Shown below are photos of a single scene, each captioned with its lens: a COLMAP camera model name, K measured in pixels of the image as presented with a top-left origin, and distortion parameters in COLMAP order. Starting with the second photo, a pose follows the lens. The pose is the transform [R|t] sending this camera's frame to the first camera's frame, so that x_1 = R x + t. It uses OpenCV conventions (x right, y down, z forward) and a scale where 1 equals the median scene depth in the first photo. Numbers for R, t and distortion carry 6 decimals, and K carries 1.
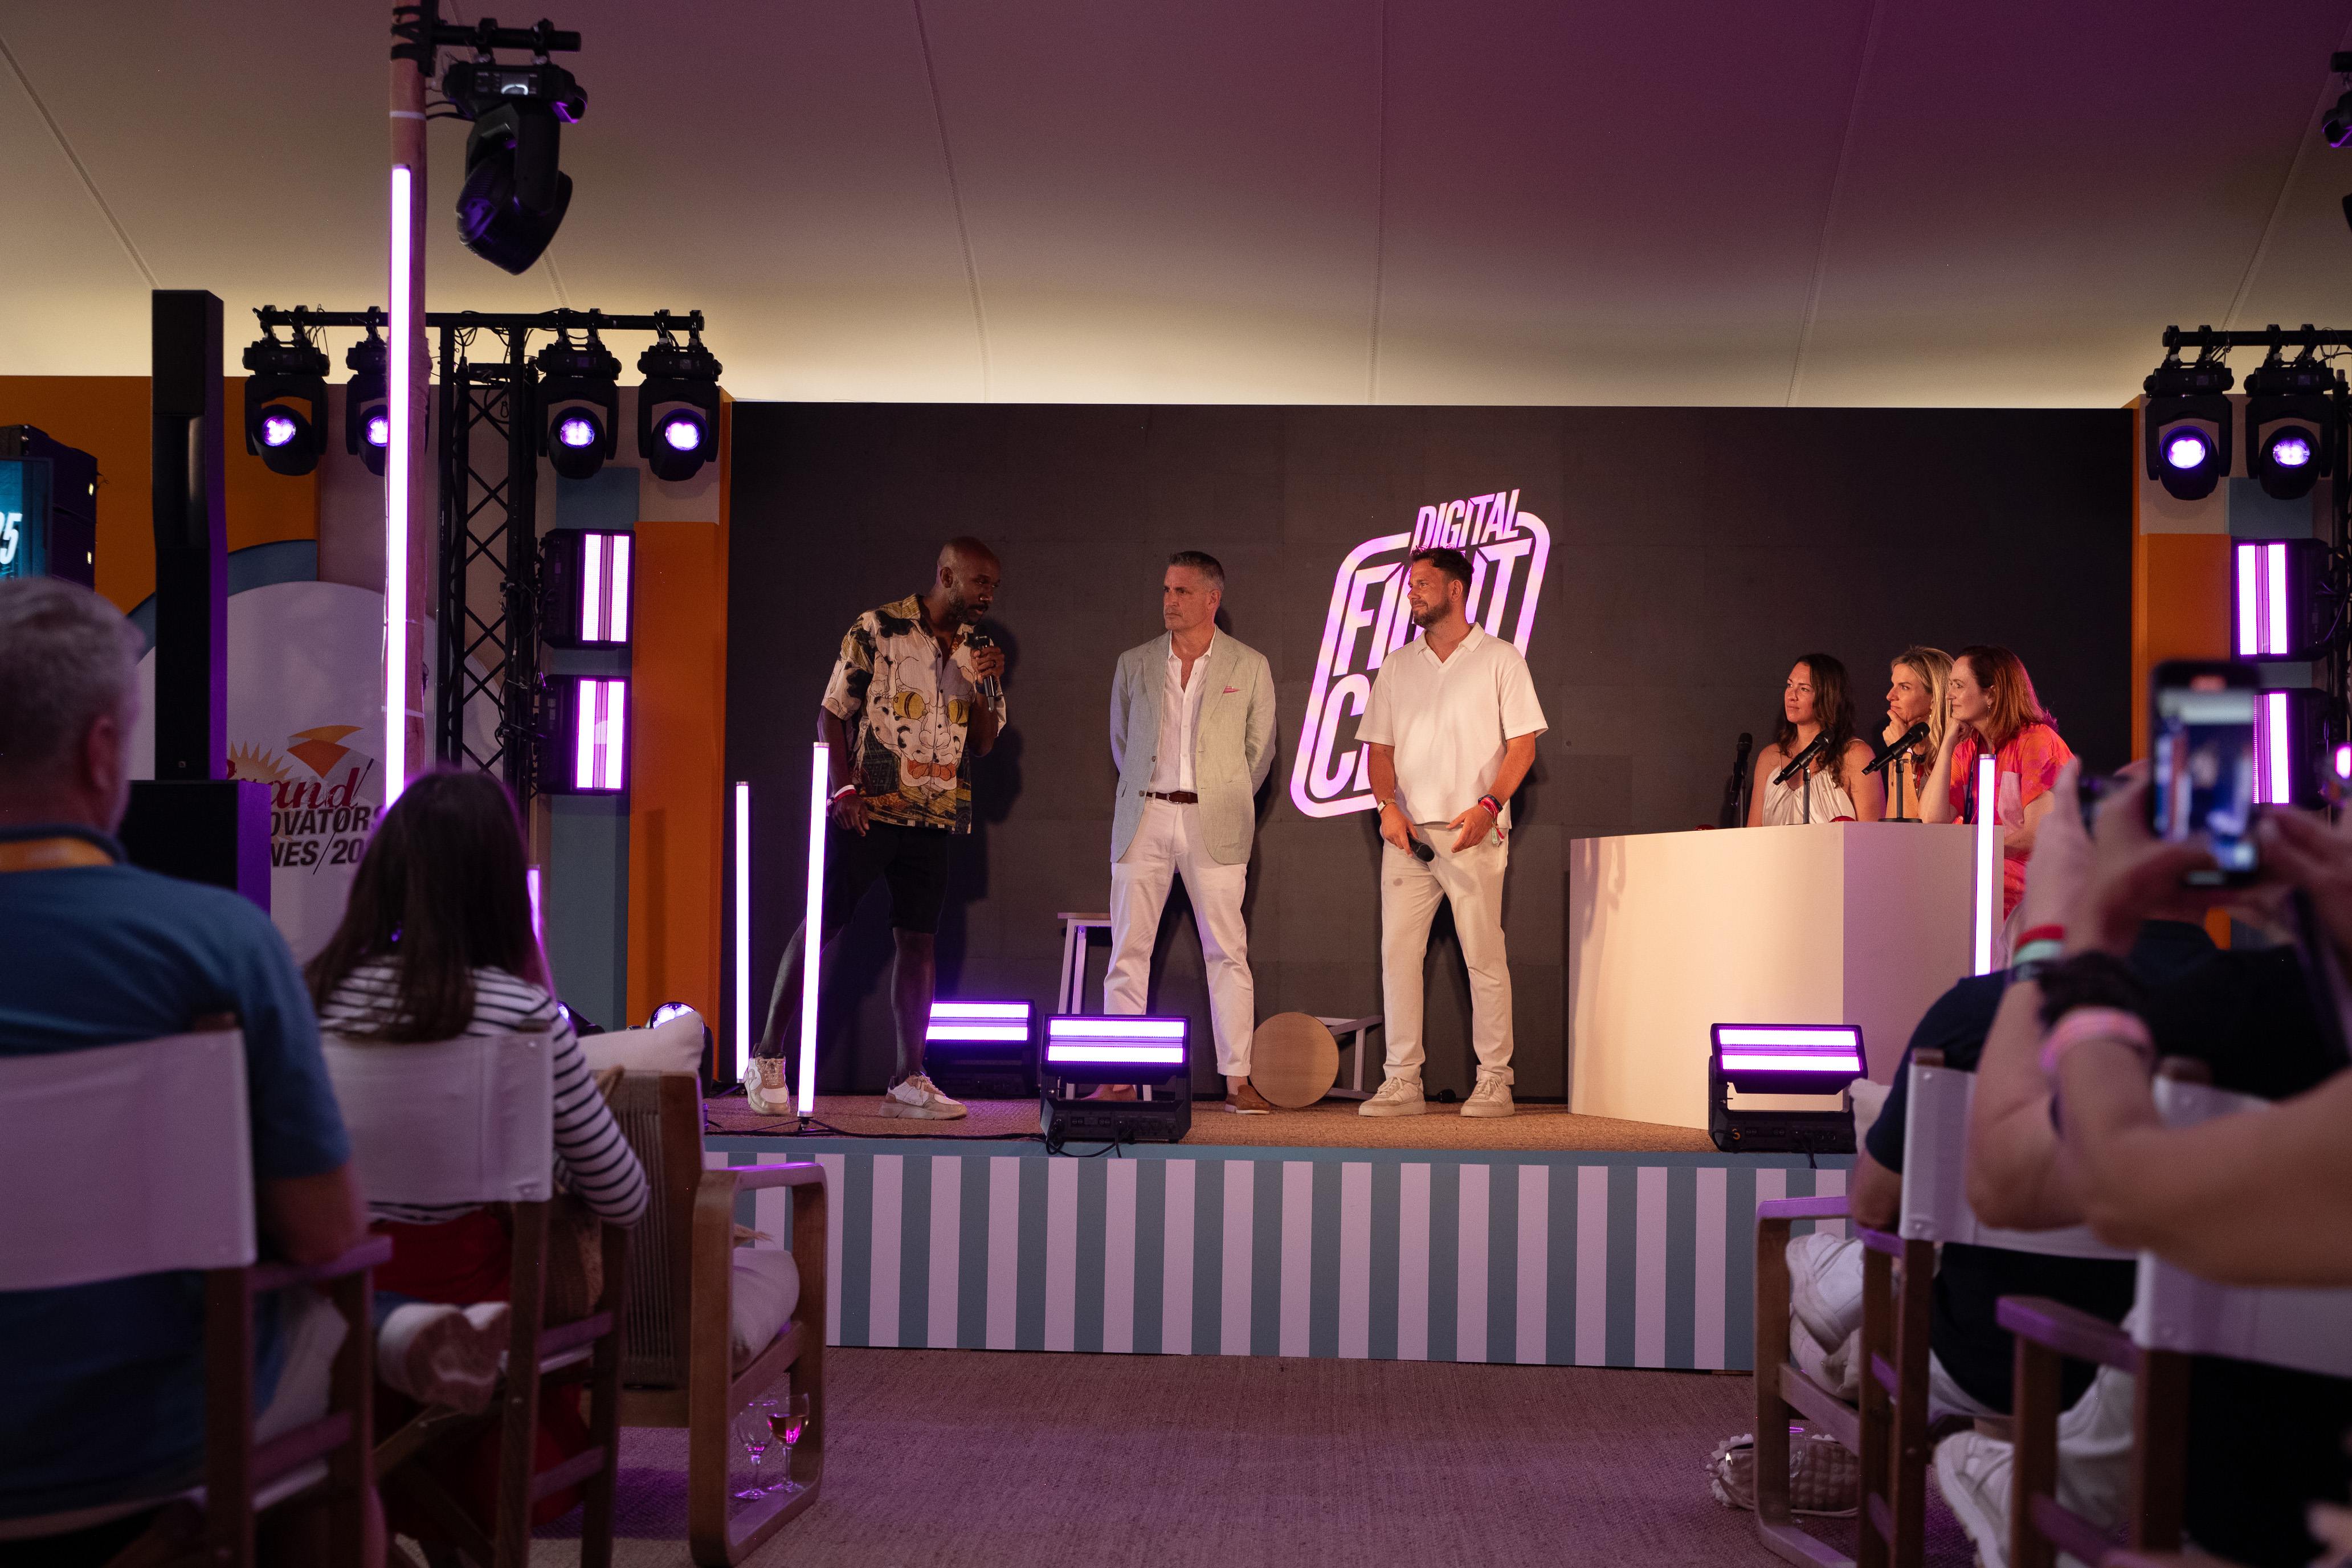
lens RADIAL K [[3524.4, 0, 1192.8], [0, 3524.4, 800.2], [0, 0, 1]] dist [0.064812, 0.000000]
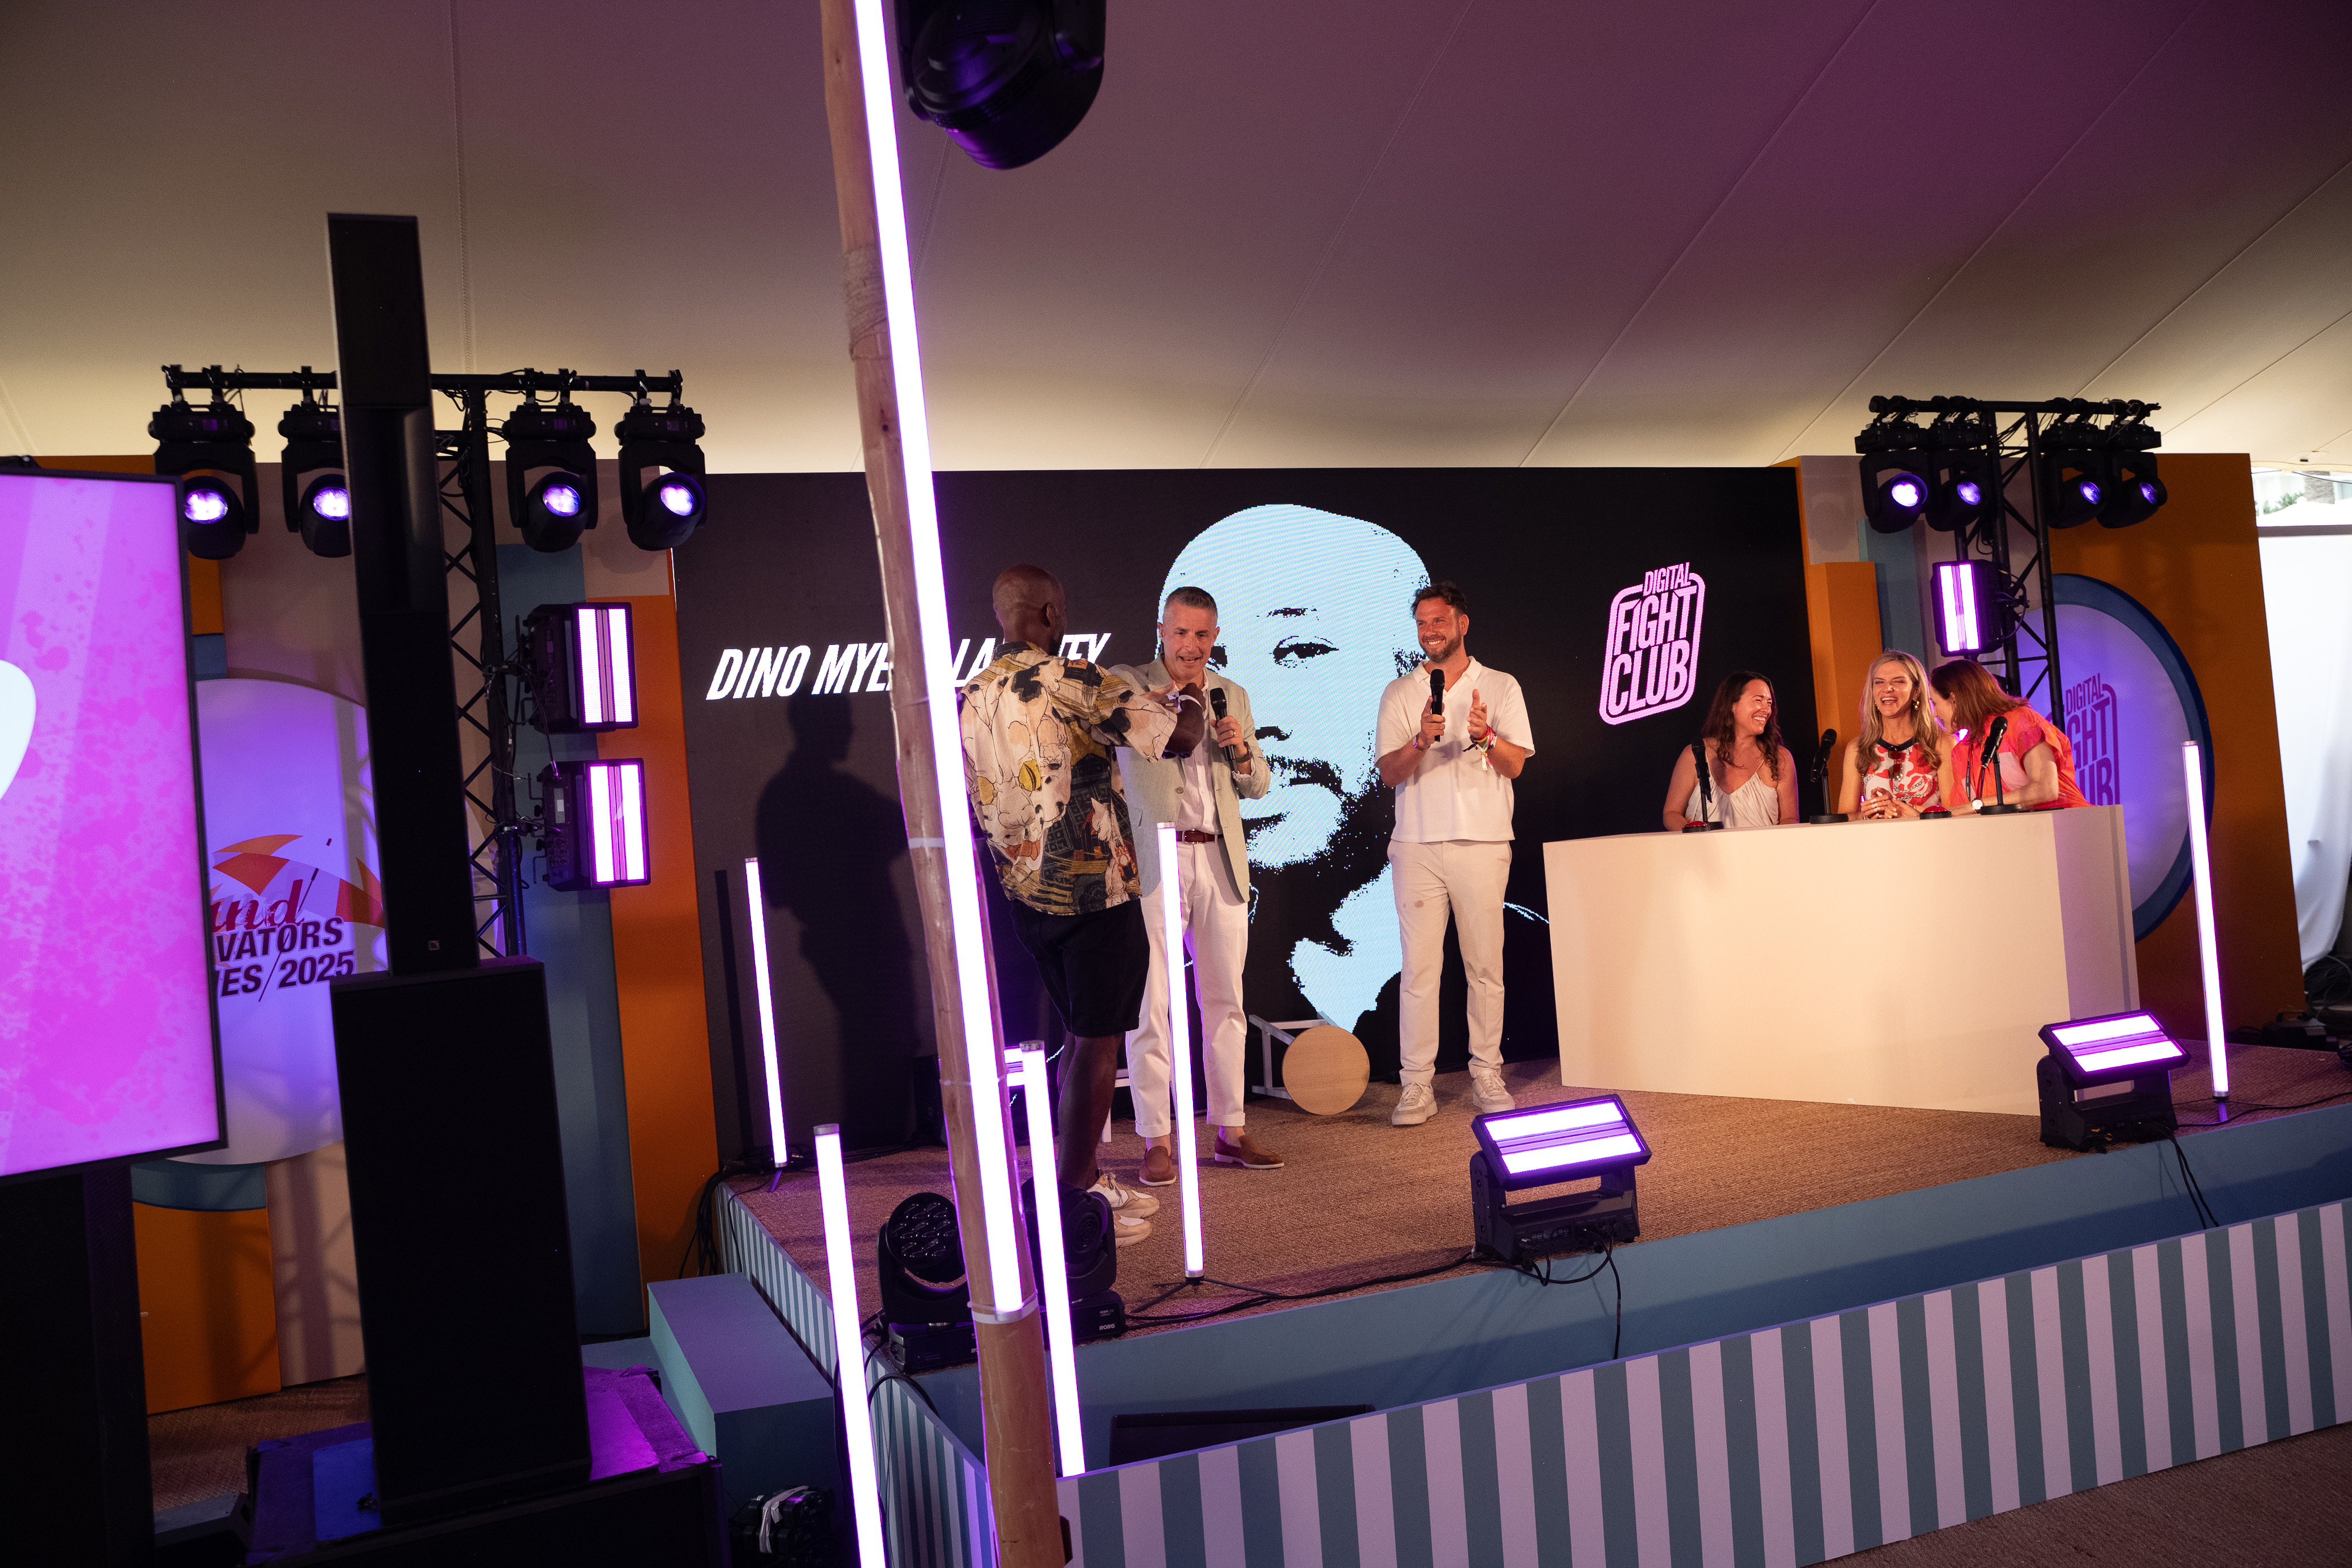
lens RADIAL K [[1867.6, 0, 1184.3], [0, 1867.6, 779.0], [0, 0, 1]] dist [-0.053816, 0.052753]
pose [[0.912846, -0.076909, 0.400994, -0.226801], [0.075103, 0.996970, 0.020246, -0.028765], [-0.401336, 0.011635, 0.915857, 0.491554]]
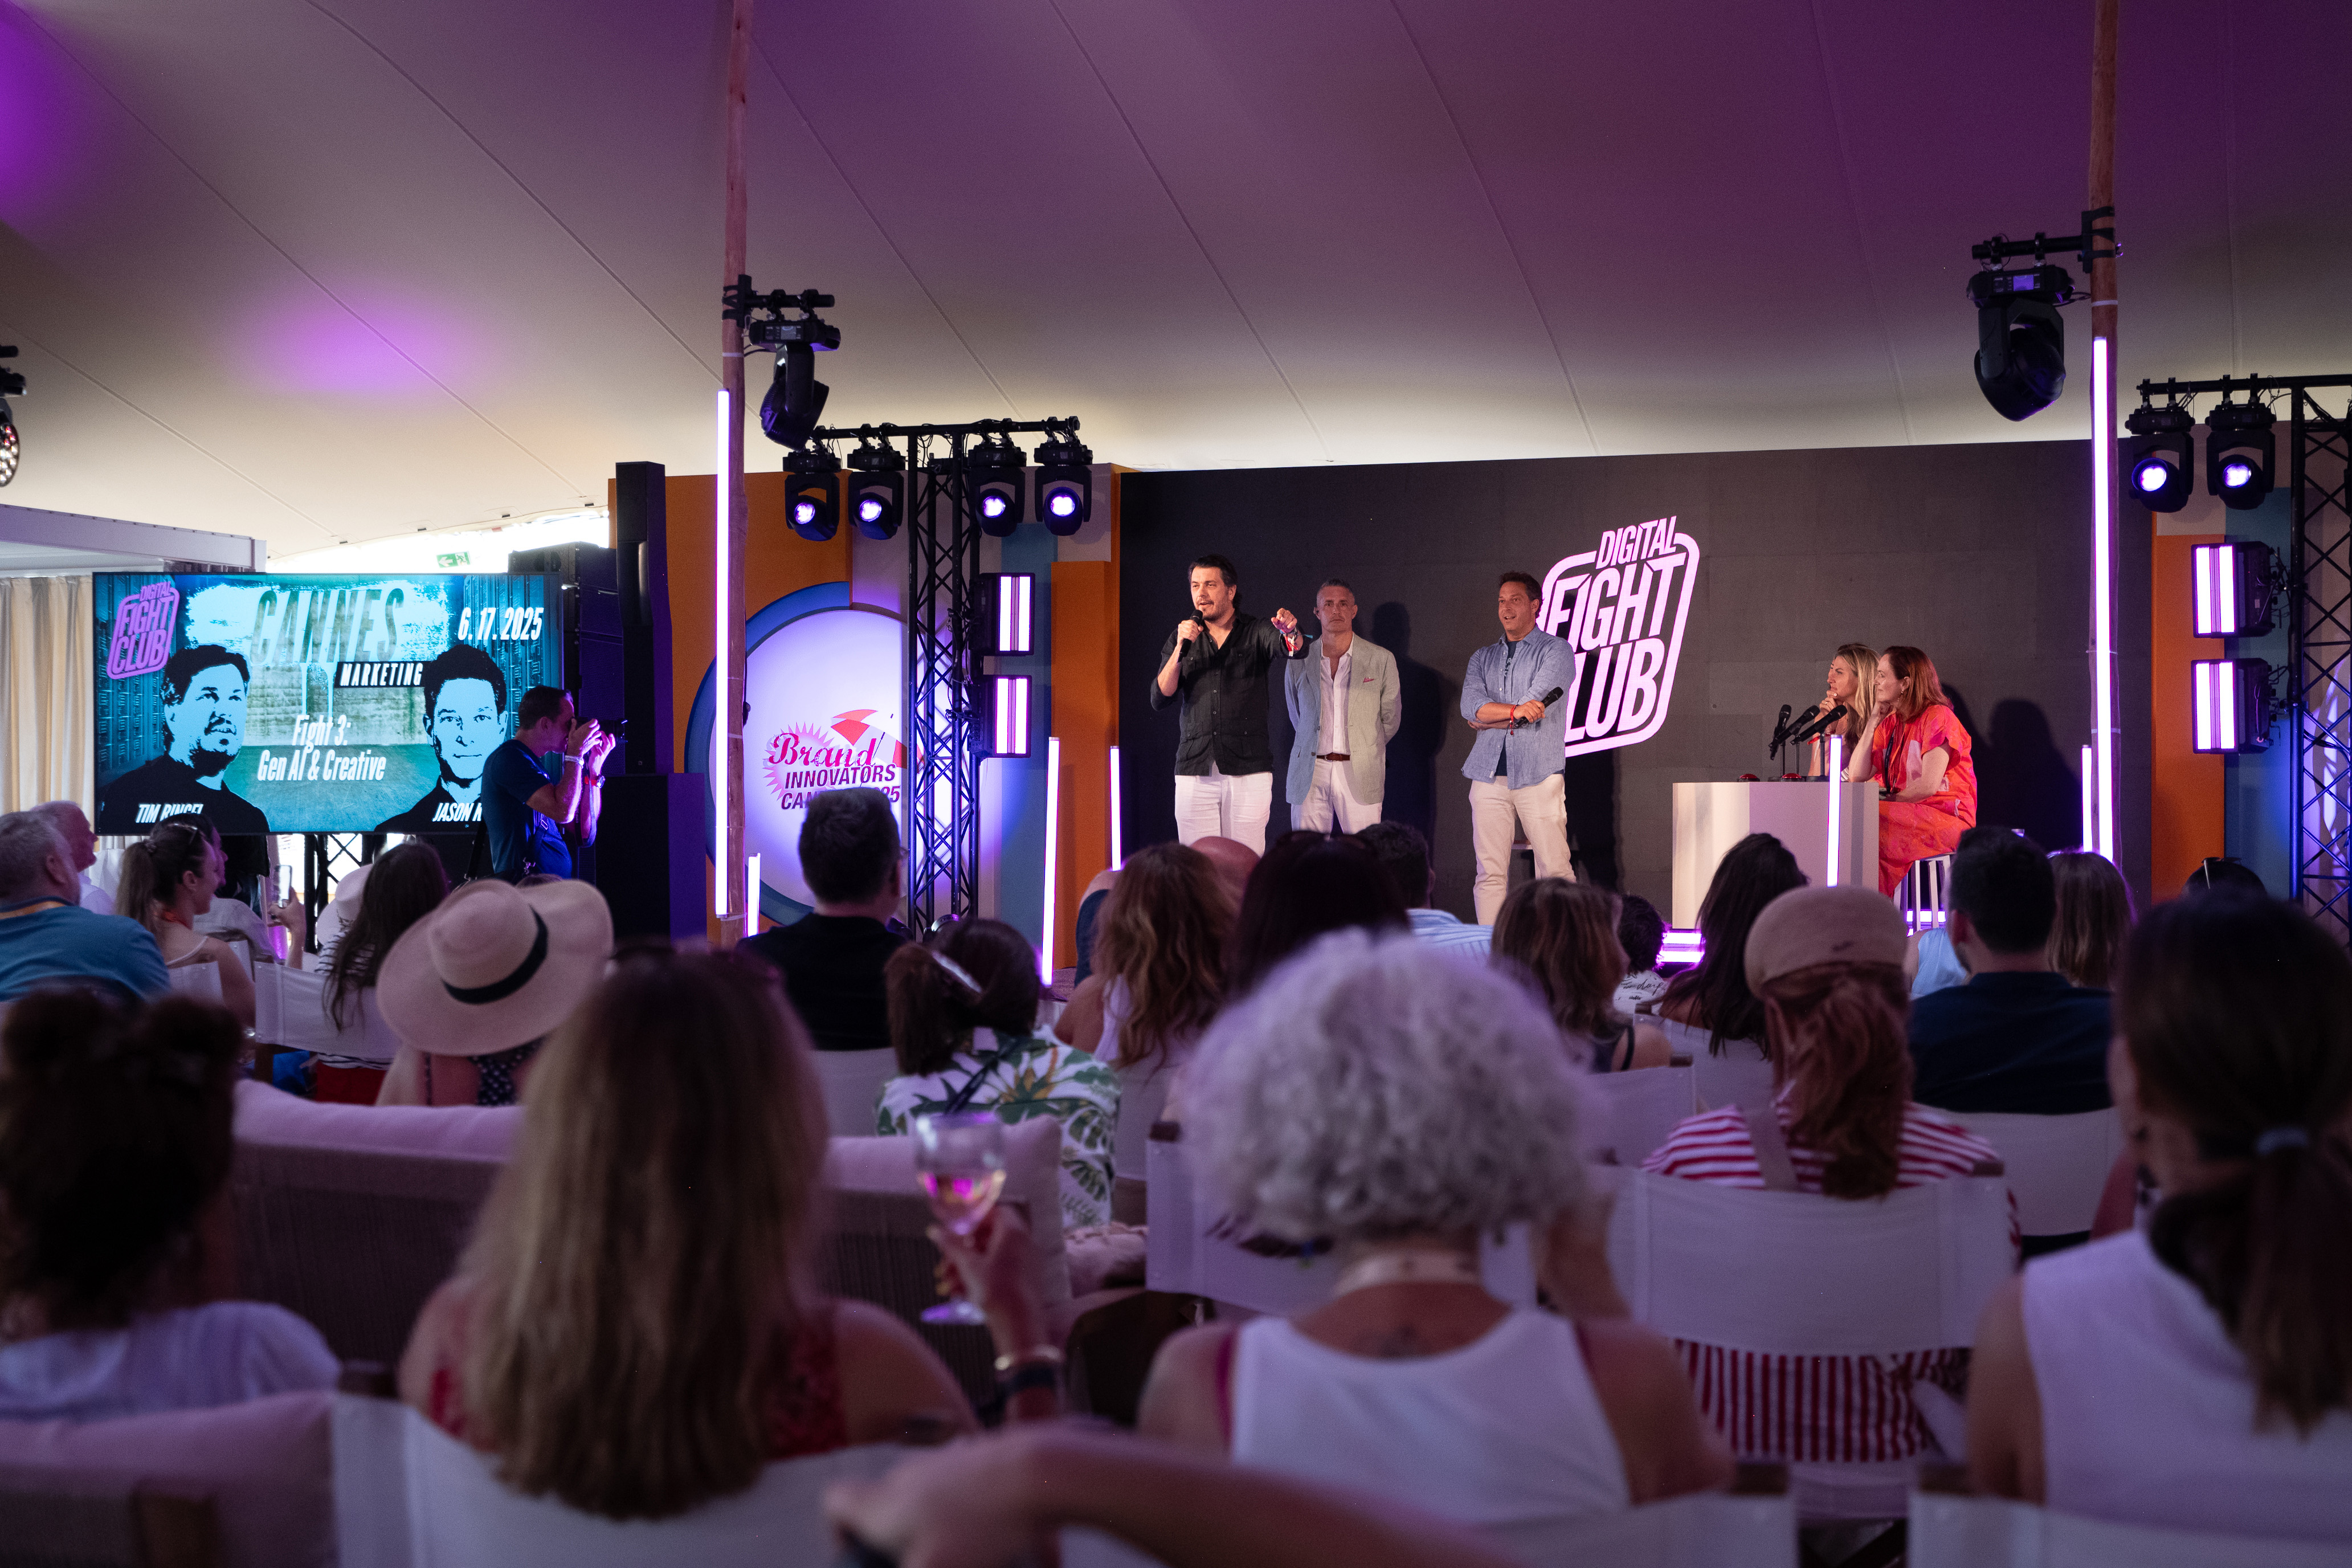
lens RADIAL K [[3170.3, 0, 1185.9], [0, 3170.3, 764.1], [0, 0, 1]] dist [0.035856, 0.000000]
pose [[0.955182, -0.012933, -0.295736, 0.282177], [0.022619, 0.999313, 0.029355, -0.035373], [0.295153, -0.034728, 0.954819, -0.214245]]
